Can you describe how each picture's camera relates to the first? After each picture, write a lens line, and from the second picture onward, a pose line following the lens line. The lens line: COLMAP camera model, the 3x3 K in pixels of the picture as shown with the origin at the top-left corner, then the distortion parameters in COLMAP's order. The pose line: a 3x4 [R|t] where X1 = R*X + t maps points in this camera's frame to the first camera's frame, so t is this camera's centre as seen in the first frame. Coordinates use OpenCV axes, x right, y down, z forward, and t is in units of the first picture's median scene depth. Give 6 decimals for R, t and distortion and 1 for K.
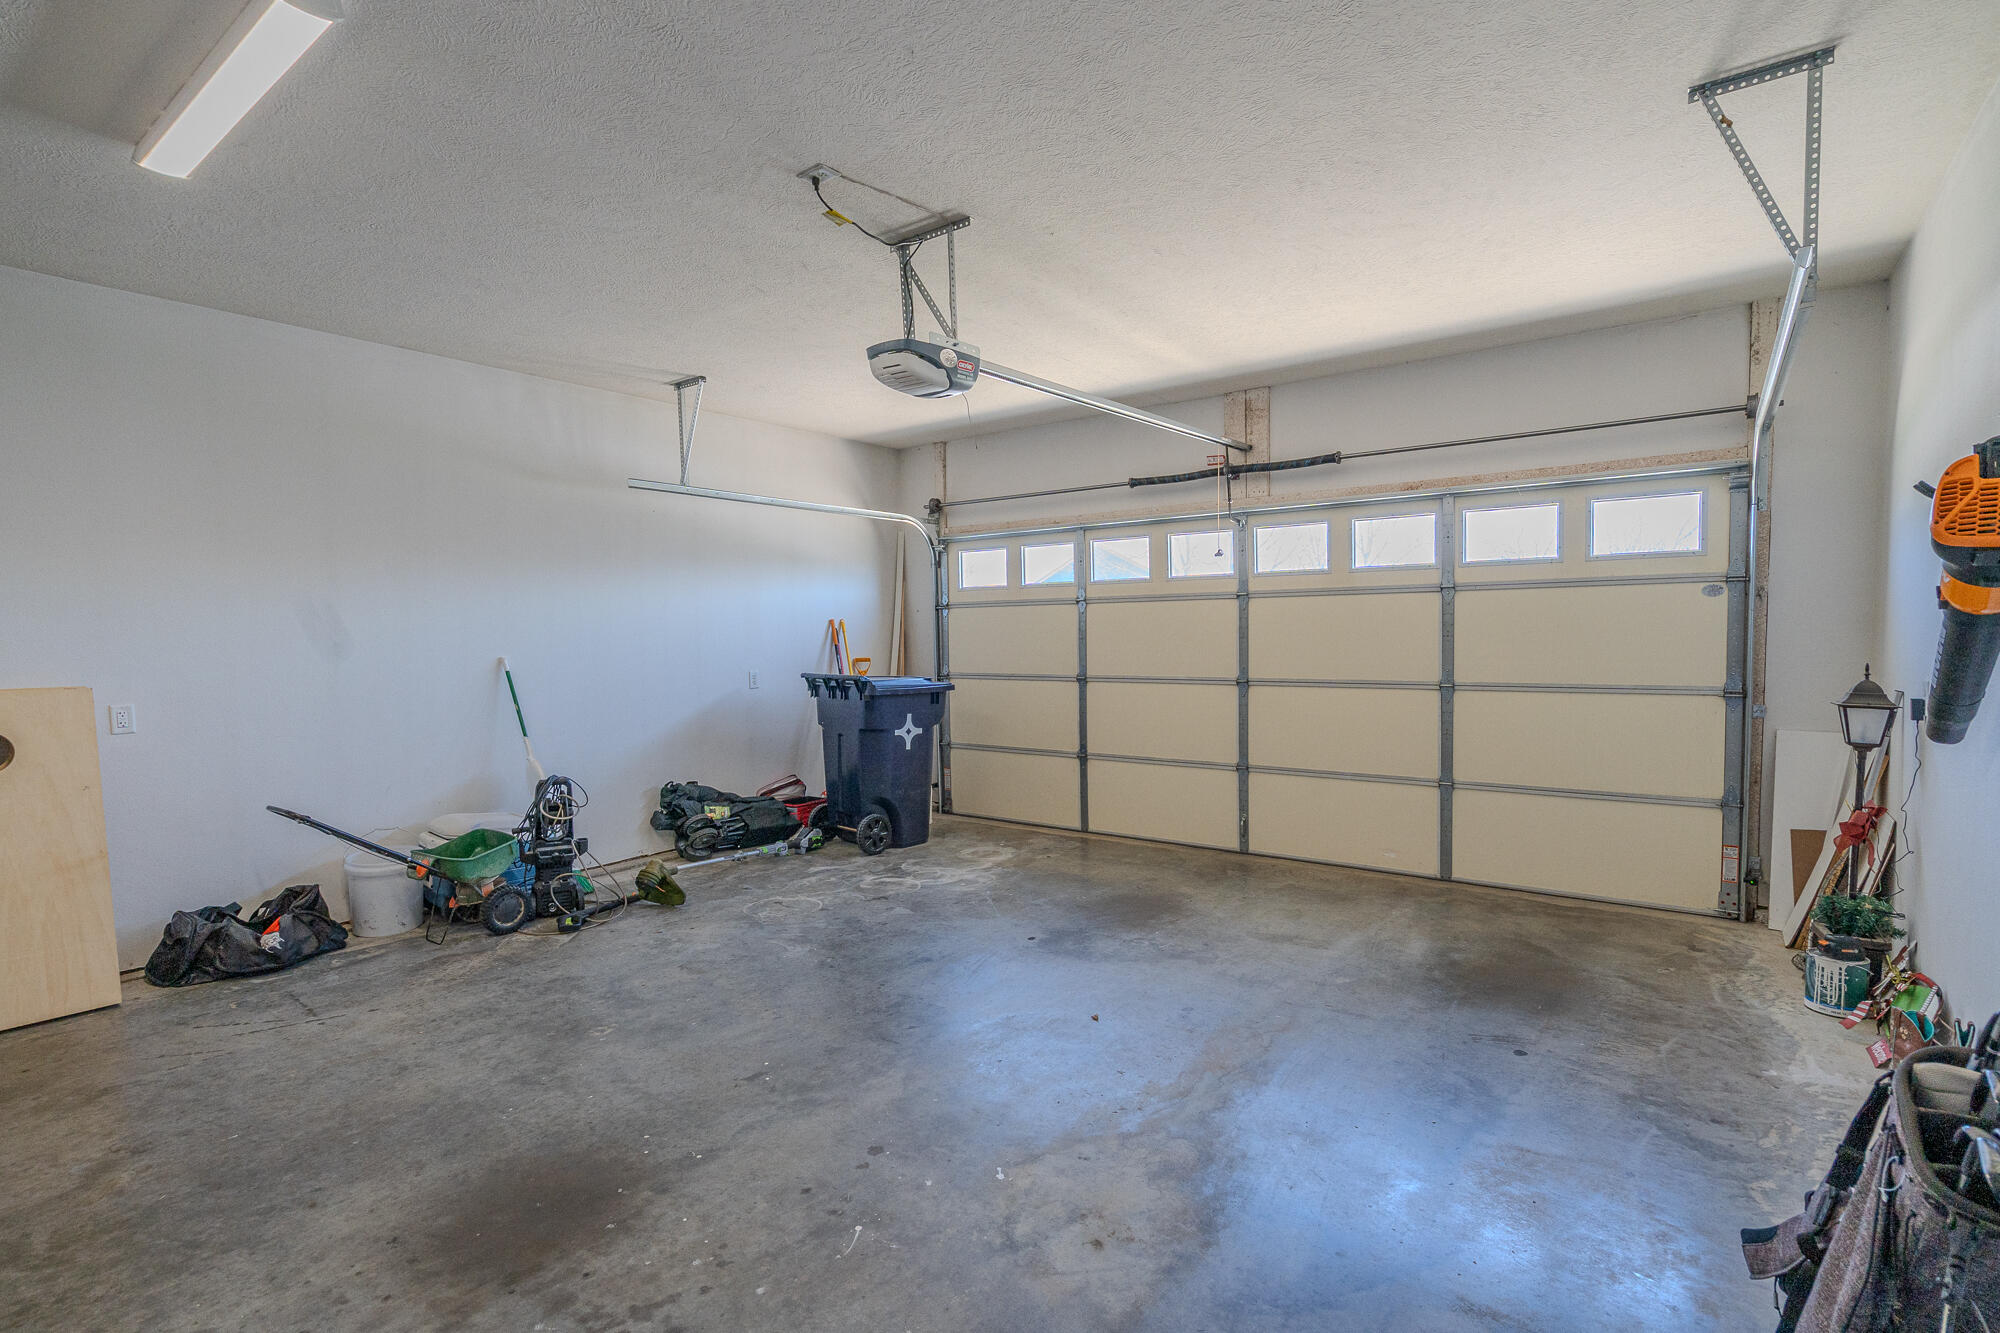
lens RADIAL K [[914.2, 0, 998.7], [0, 914.2, 673.4], [0, 0, 1]] dist [-0.001231, 0.000244]
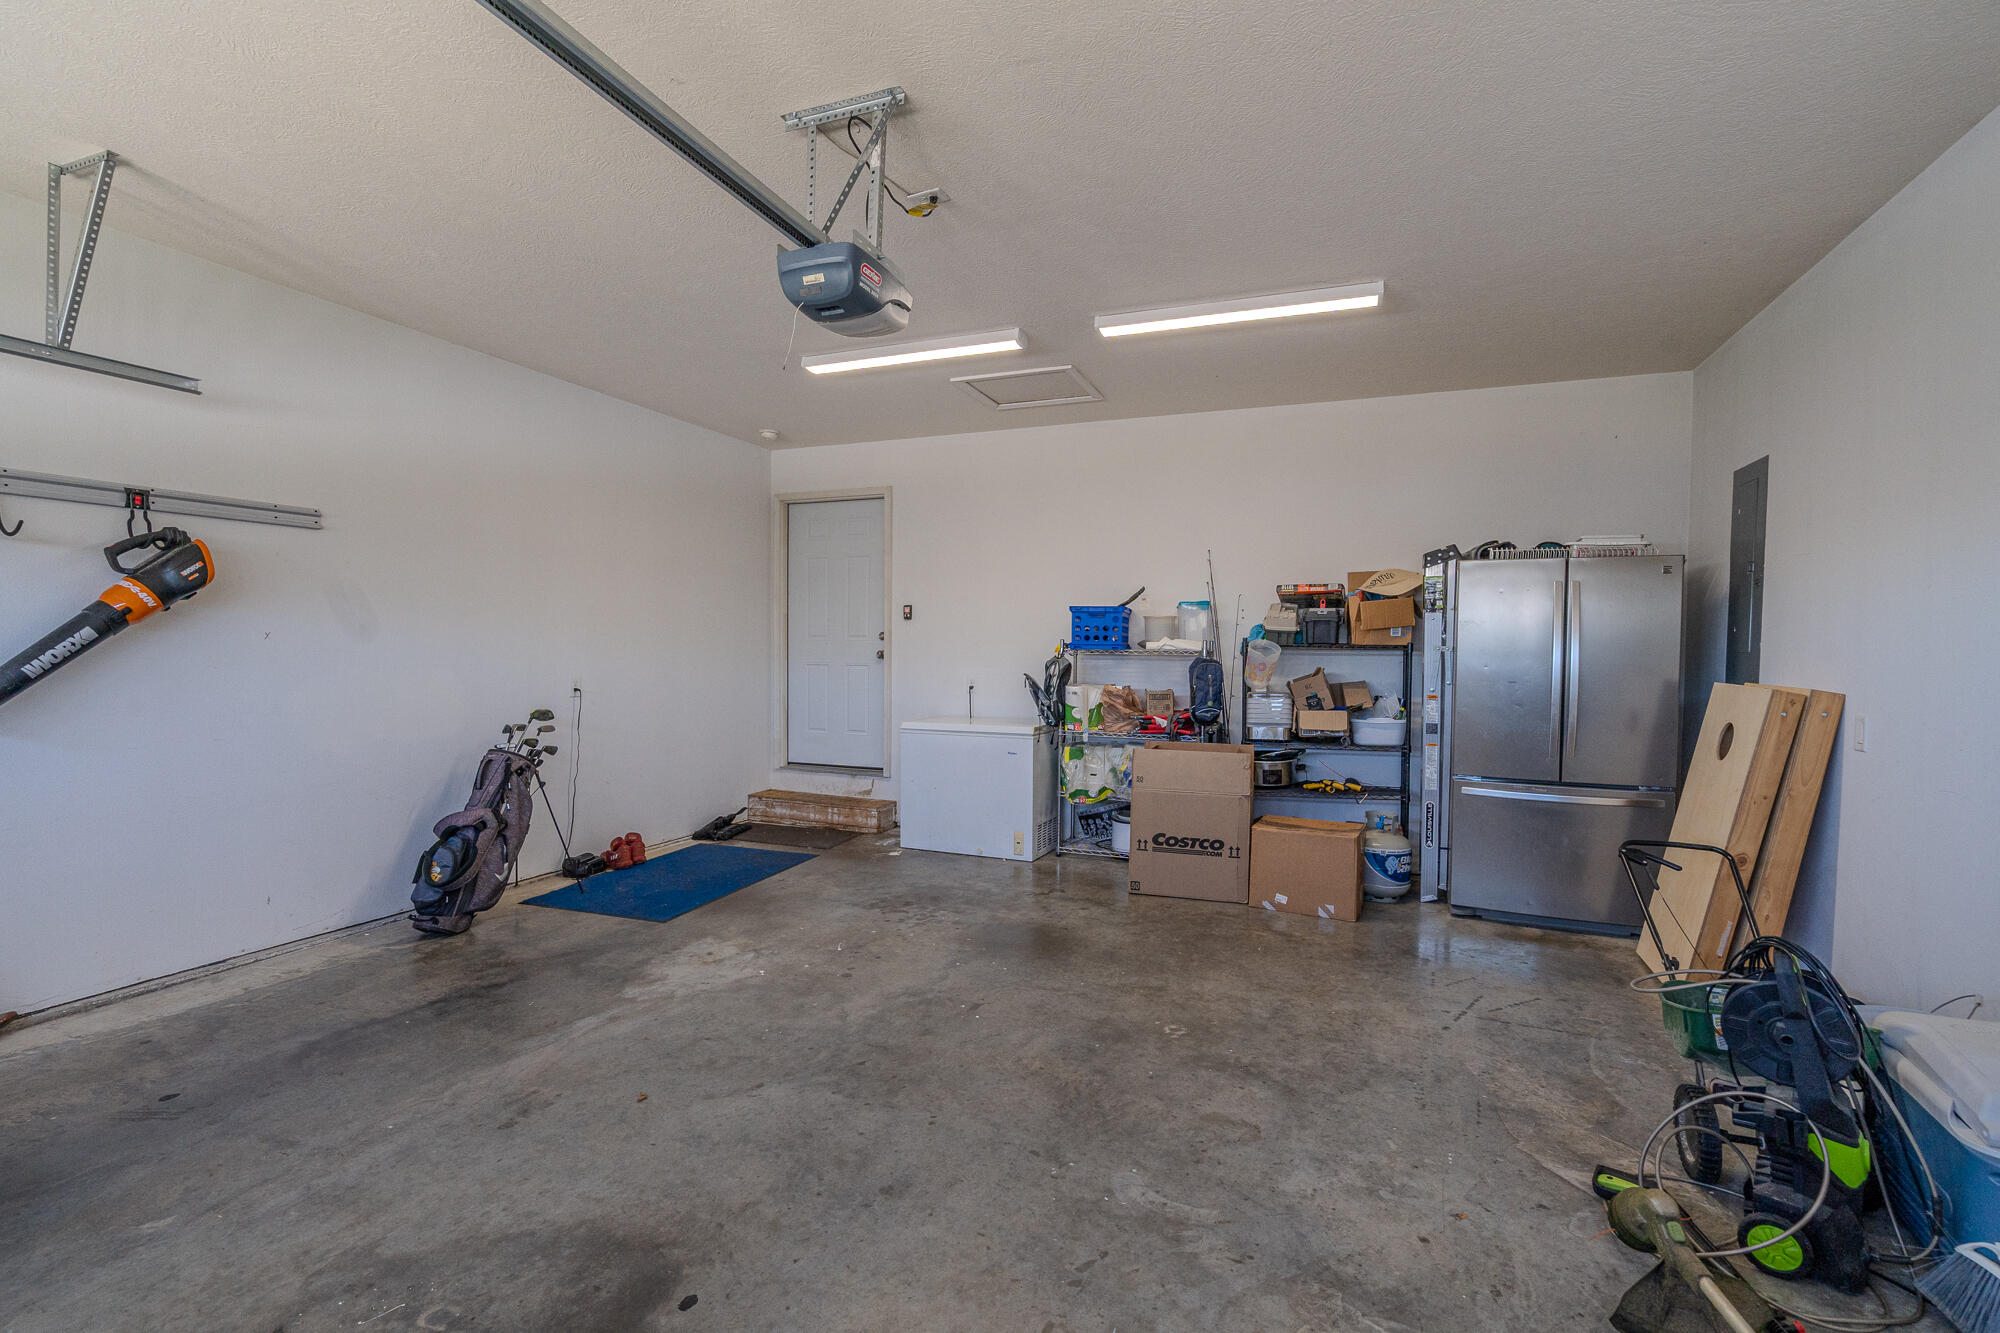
lens RADIAL K [[914.2, 0, 998.7], [0, 914.2, 673.4], [0, 0, 1]] dist [-0.001231, 0.000244]
pose [[-0.968452, 0.014097, -0.248801, -0.006559], [-0.005031, 0.997089, 0.076077, -0.072519], [0.249149, 0.074929, -0.965562, 1.914460]]
